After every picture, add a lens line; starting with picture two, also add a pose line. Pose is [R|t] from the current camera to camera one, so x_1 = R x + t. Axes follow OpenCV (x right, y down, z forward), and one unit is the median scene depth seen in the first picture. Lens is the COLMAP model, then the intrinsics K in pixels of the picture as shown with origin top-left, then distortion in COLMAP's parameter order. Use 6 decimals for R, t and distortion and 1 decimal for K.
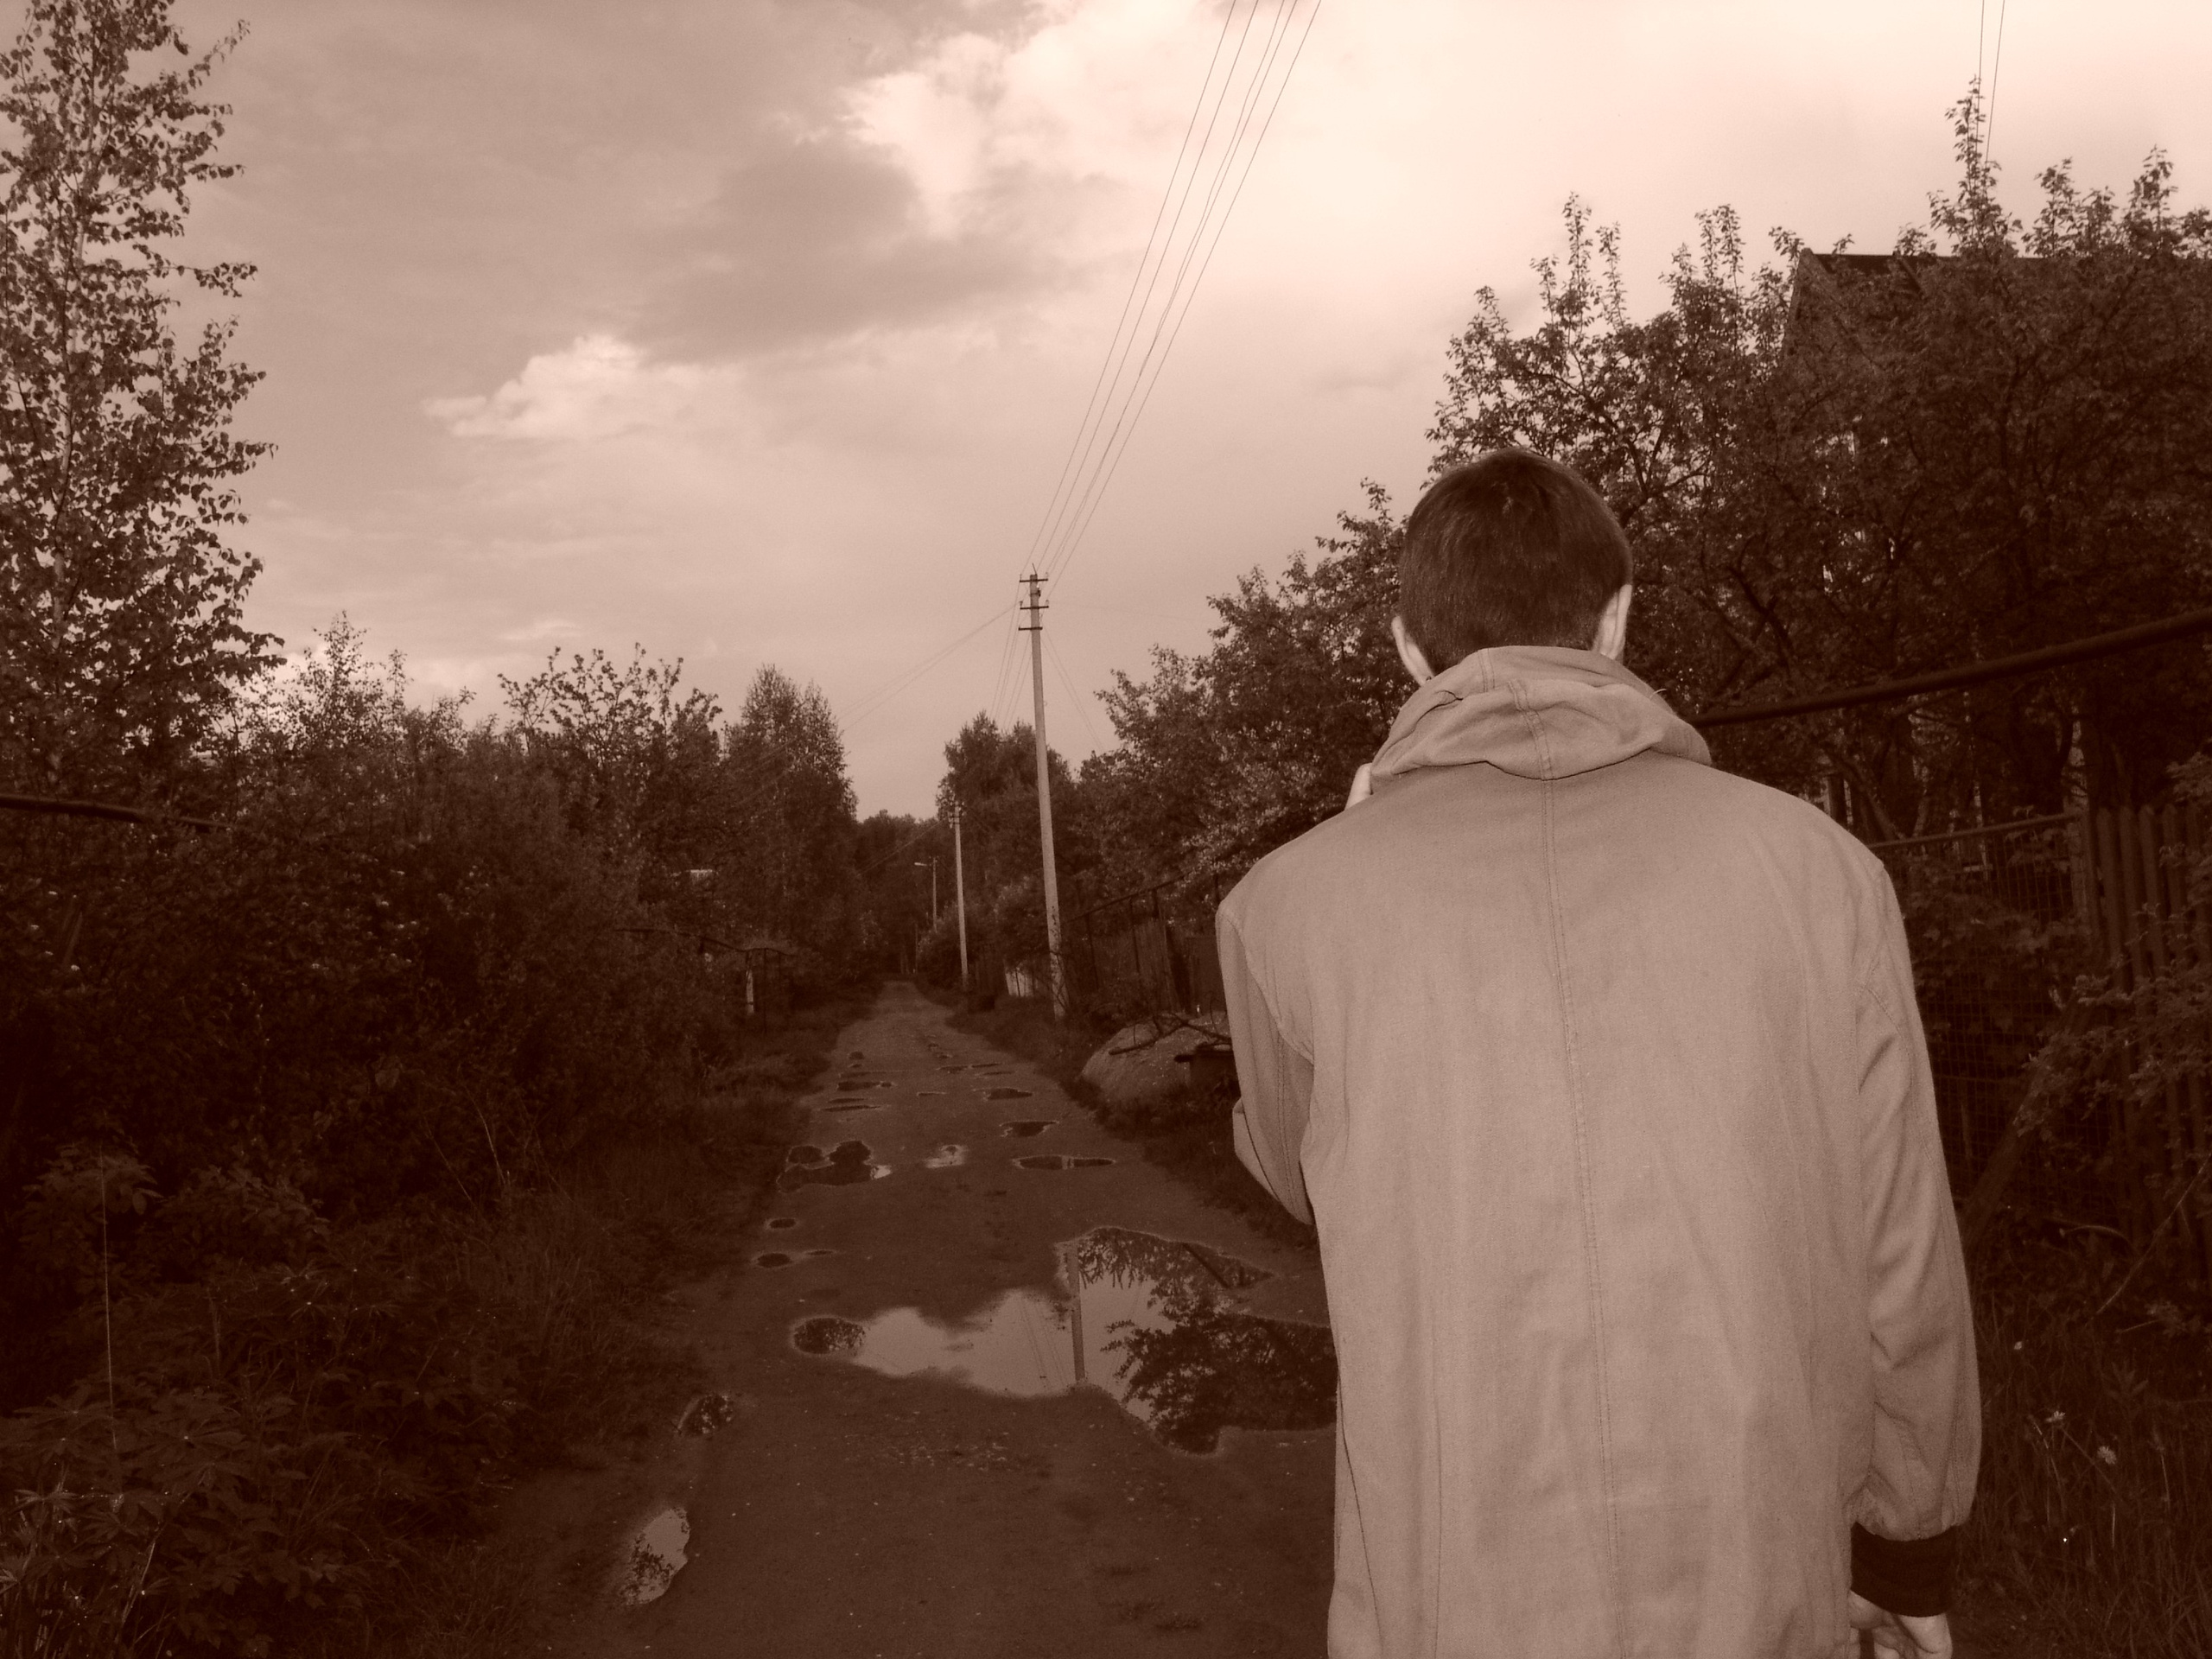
lens RADIAL K [[1801.5, 0, 1106.0], [0, 1801.5, 829.5], [0, 0, 1]] dist [-0.141603, 0.004949]
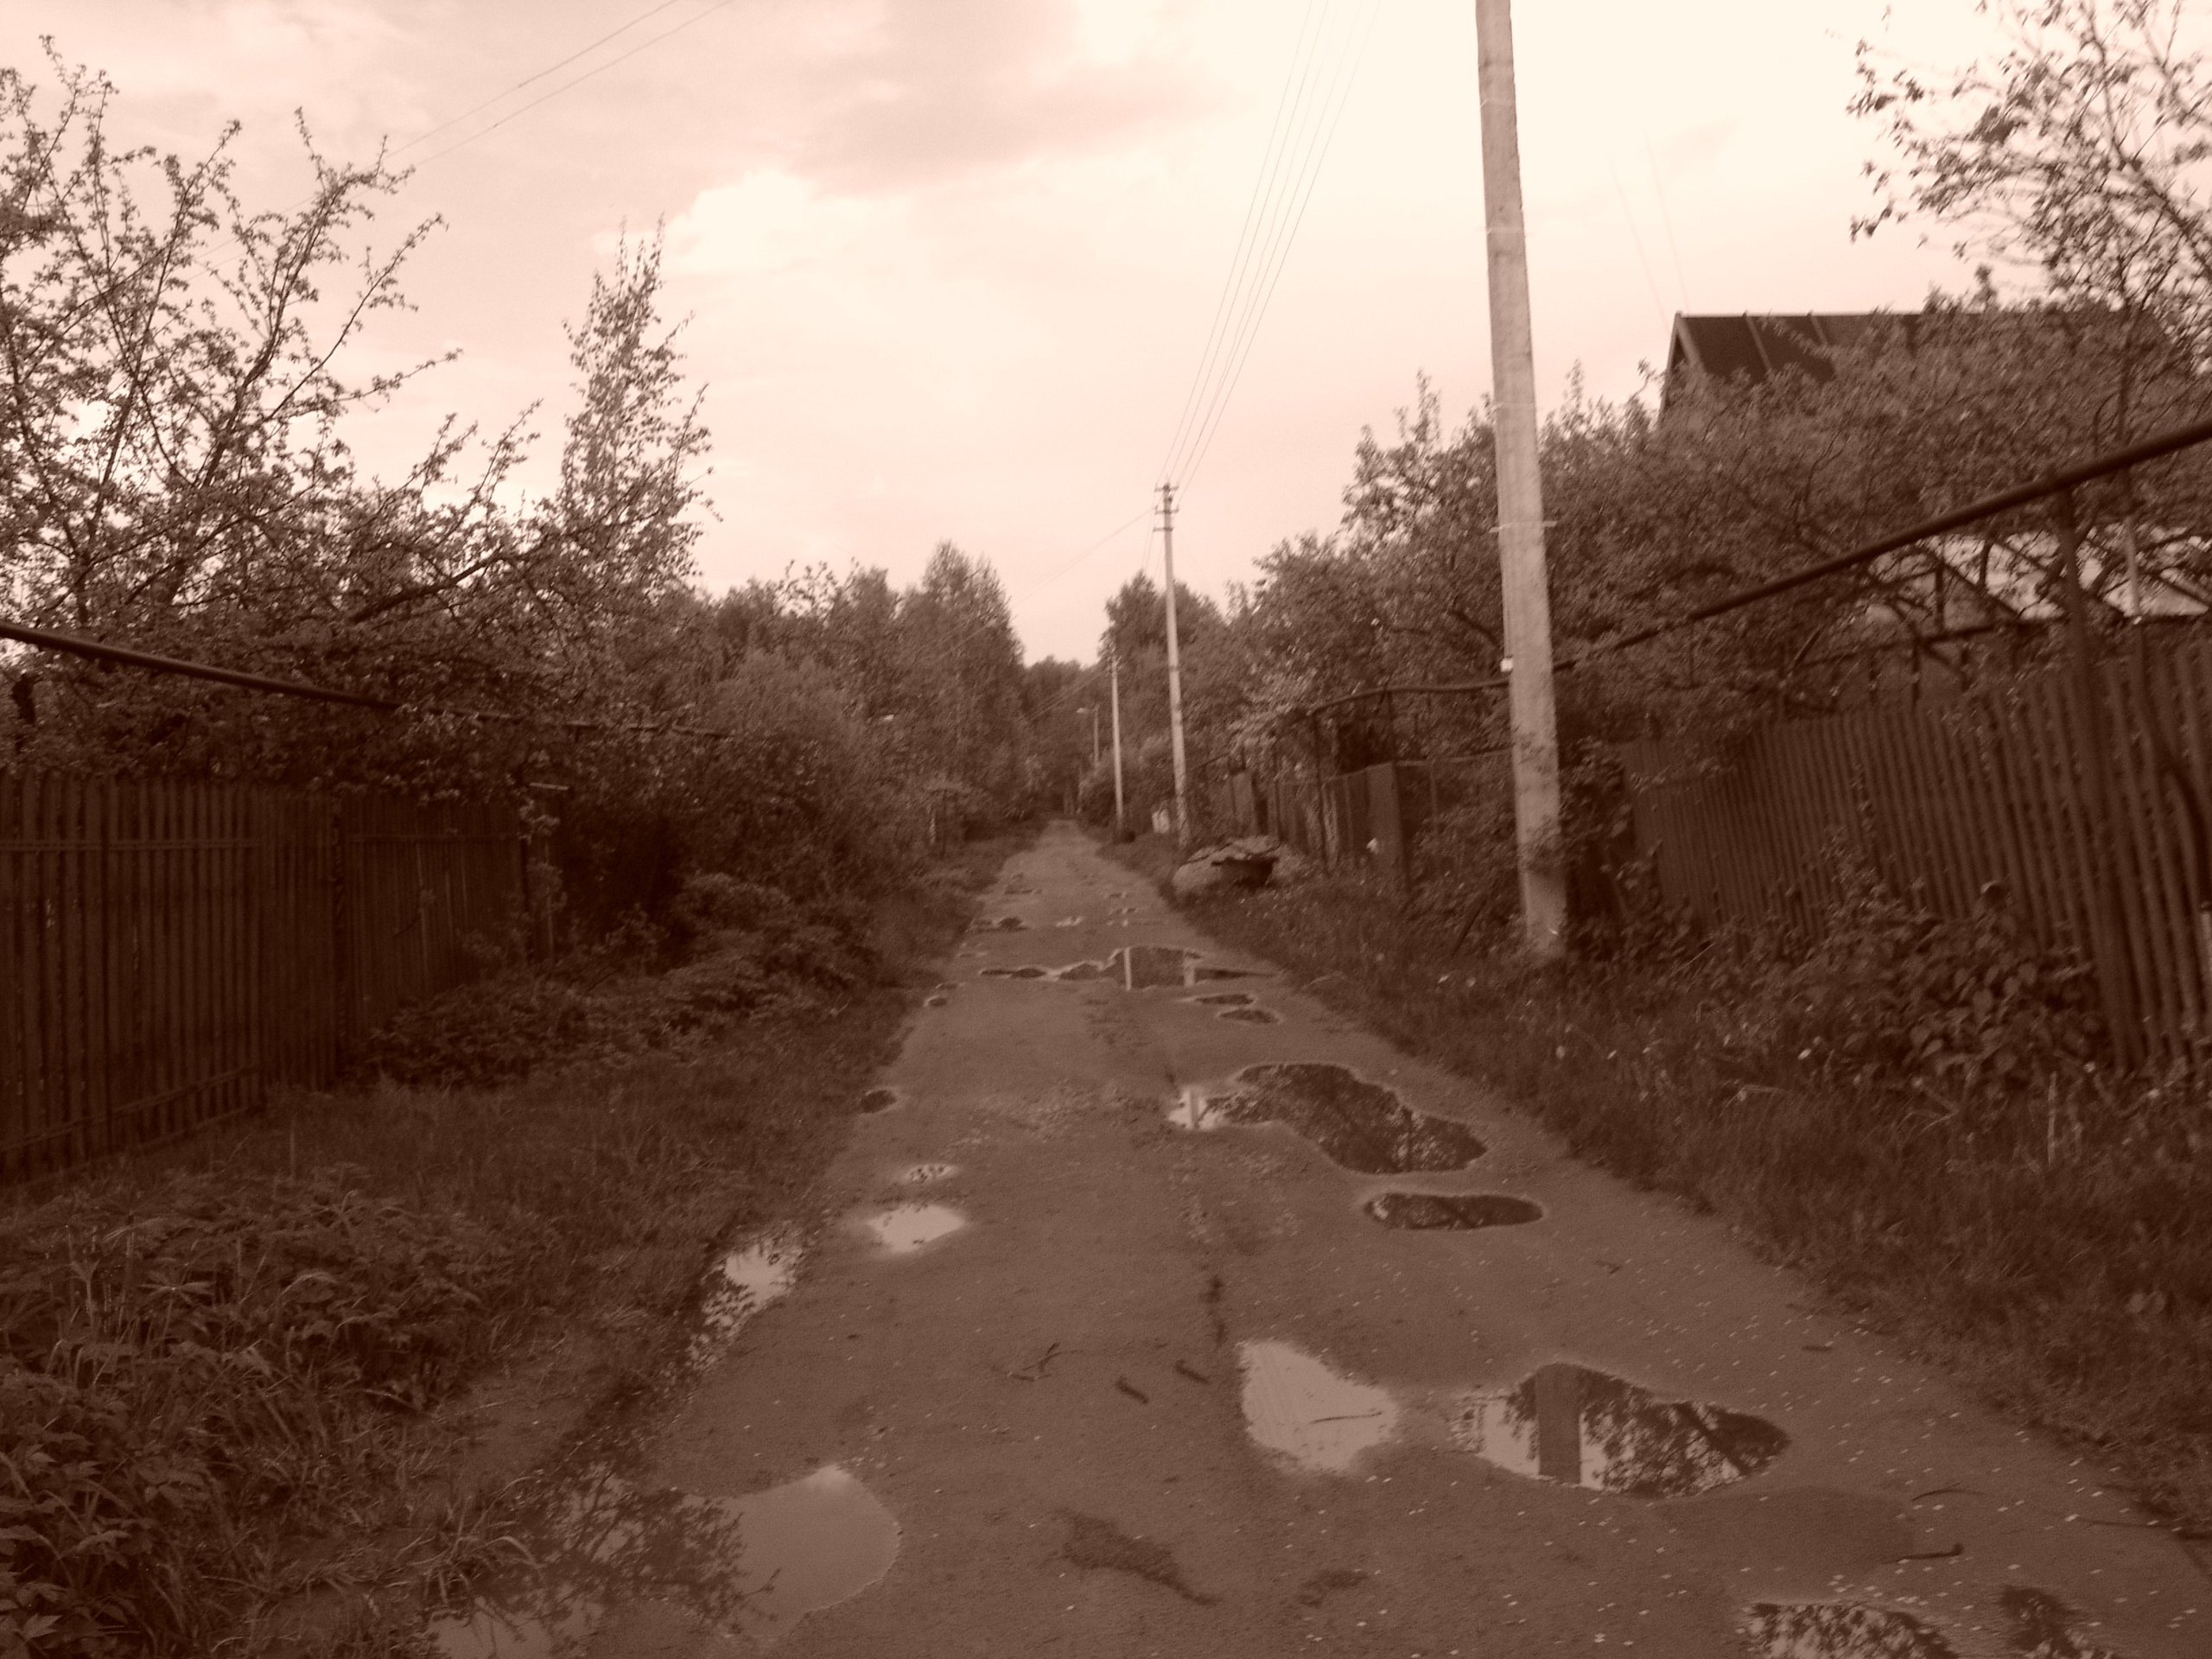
lens RADIAL K [[1801.5, 0, 1106.0], [0, 1801.5, 829.5], [0, 0, 1]] dist [-0.141603, 0.004949]
pose [[0.995617, 0.015404, -0.092249, 0.022406], [-0.007245, 0.996082, 0.088136, -0.010654], [0.093245, -0.087081, 0.991828, -0.145933]]
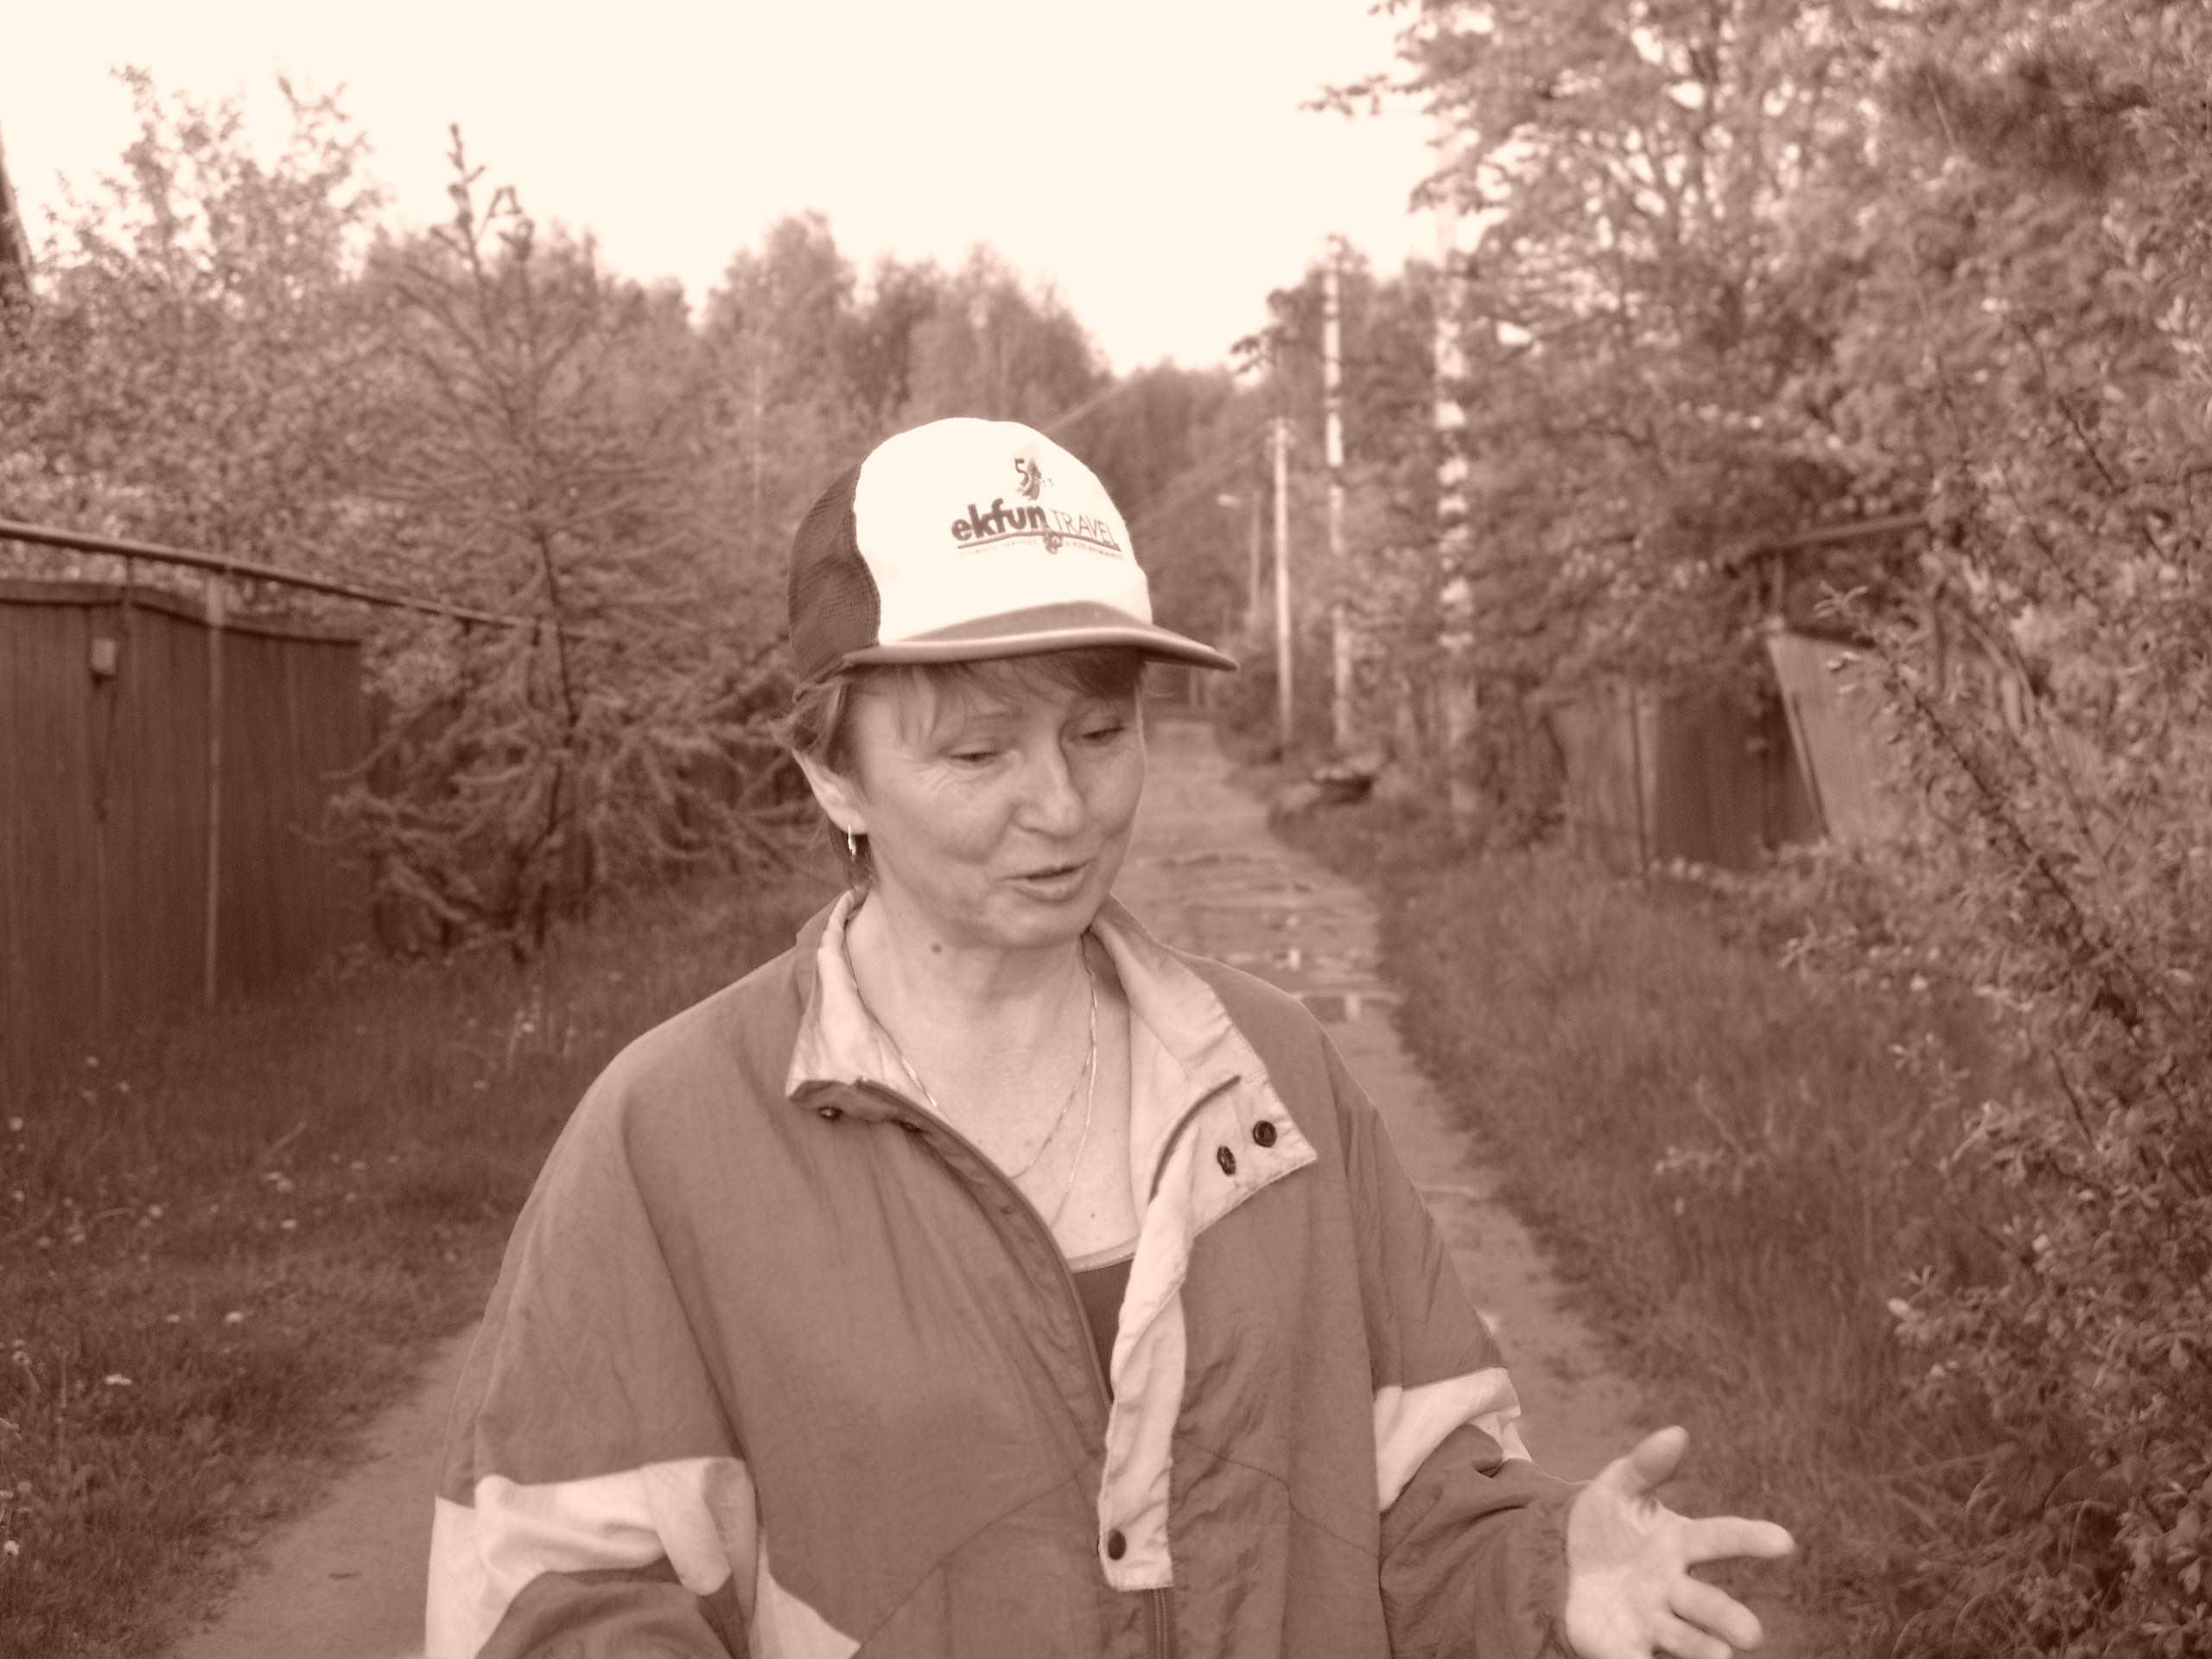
lens RADIAL K [[4666.0, 0, 1106.0], [0, 4666.0, 829.5], [0, 0, 1]] dist [-0.002001, -0.026967]
pose [[0.990303, 0.027812, -0.136114, 0.103052], [-0.012940, 0.993963, 0.108948, -0.067955], [0.138322, -0.106130, 0.984684, -0.754693]]
